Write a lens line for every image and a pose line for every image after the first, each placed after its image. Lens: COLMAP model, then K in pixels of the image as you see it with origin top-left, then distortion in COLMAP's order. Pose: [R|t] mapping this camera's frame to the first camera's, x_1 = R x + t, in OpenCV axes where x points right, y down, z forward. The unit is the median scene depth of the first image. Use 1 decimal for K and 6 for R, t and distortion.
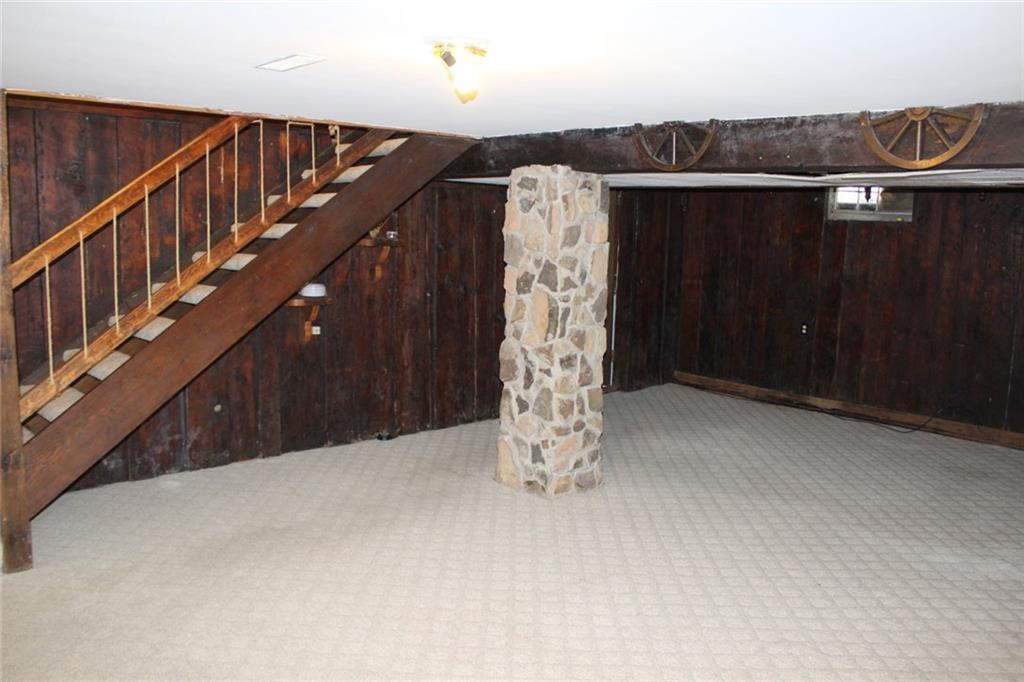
lens RADIAL K [[840.0, 0, 512.0], [0, 840.0, 341.0], [0, 0, 1]] dist [-0.160970, 0.130379]
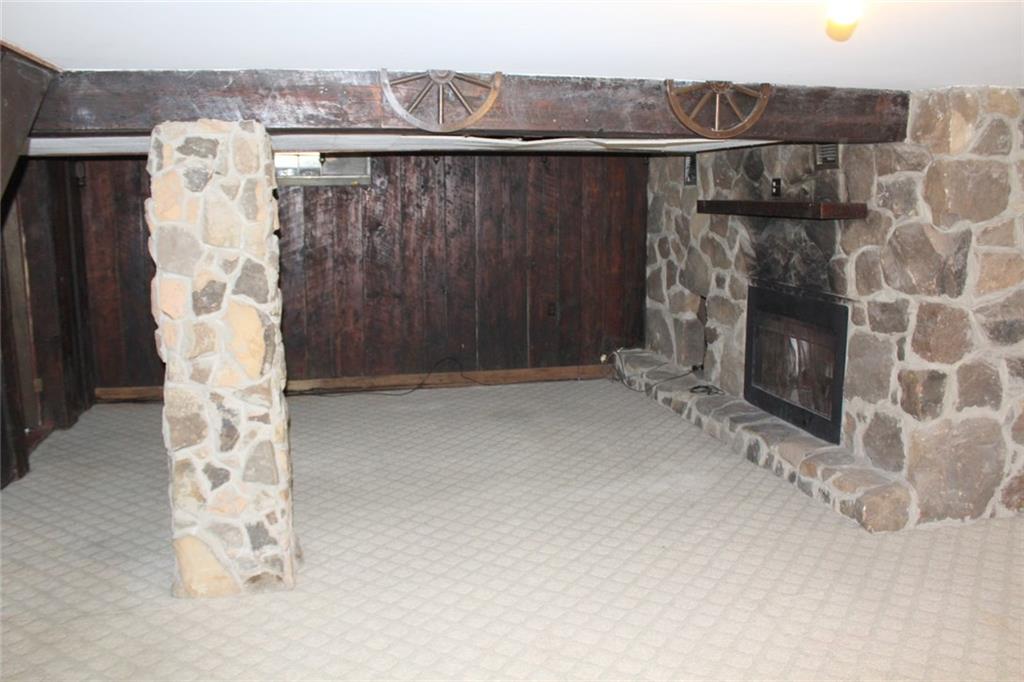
lens RADIAL K [[840.0, 0, 512.0], [0, 840.0, 341.0], [0, 0, 1]] dist [-0.160970, 0.130379]
pose [[0.520258, -0.175680, 0.835744, -0.420510], [0.139082, 0.982977, 0.120051, -0.081566], [-0.842608, 0.053779, 0.535836, 0.456515]]
